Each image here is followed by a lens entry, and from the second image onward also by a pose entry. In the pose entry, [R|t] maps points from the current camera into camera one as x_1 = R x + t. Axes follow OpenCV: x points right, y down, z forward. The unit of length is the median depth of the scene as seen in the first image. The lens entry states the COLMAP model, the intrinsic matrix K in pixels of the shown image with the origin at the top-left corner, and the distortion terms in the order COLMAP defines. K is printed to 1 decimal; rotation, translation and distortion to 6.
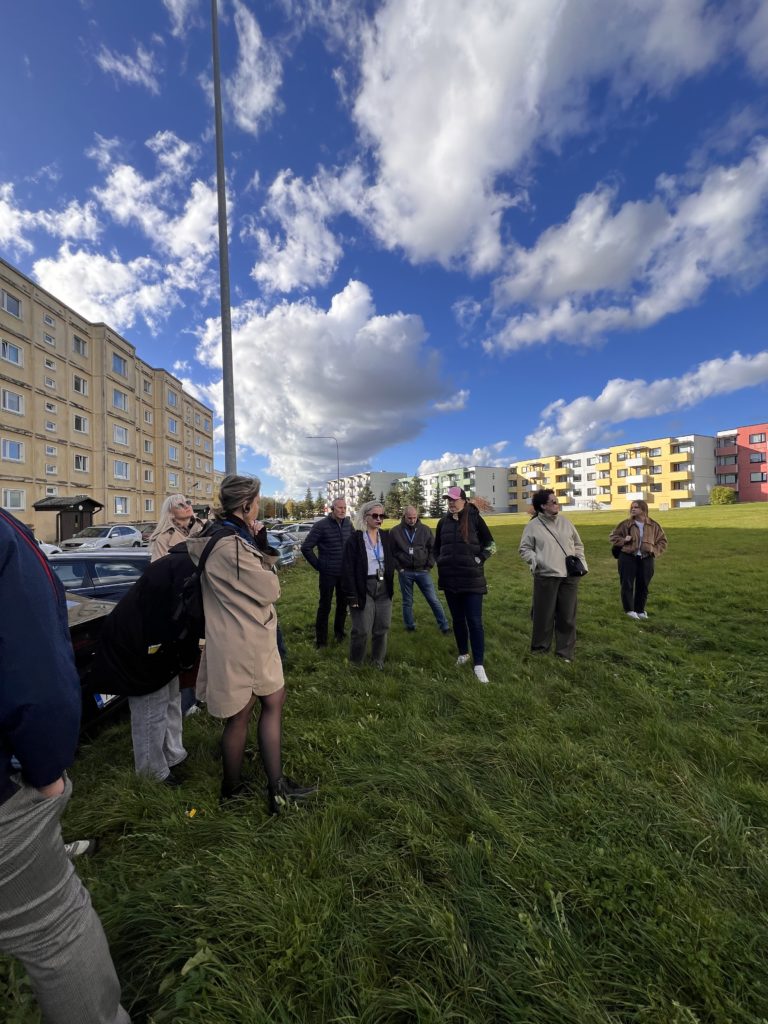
lens RADIAL K [[403.2, 0, 380.4], [0, 403.2, 509.9], [0, 0, 1]] dist [-0.001627, -0.000585]
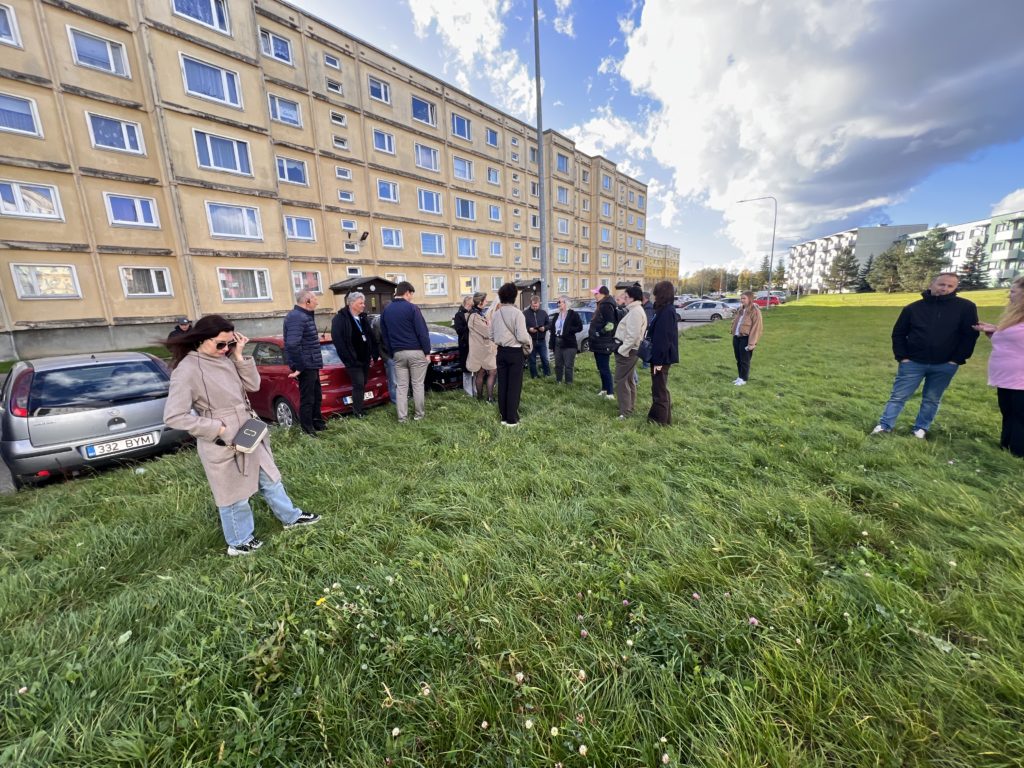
lens RADIAL K [[403.2, 0, 509.6], [0, 403.2, 381.0], [0, 0, 1]] dist [-0.001627, -0.000585]
pose [[0.731433, 0.137676, -0.667871, 0.100359], [0.023645, 0.973698, 0.226614, -0.006181], [0.681504, -0.181545, 0.708939, -0.054394]]
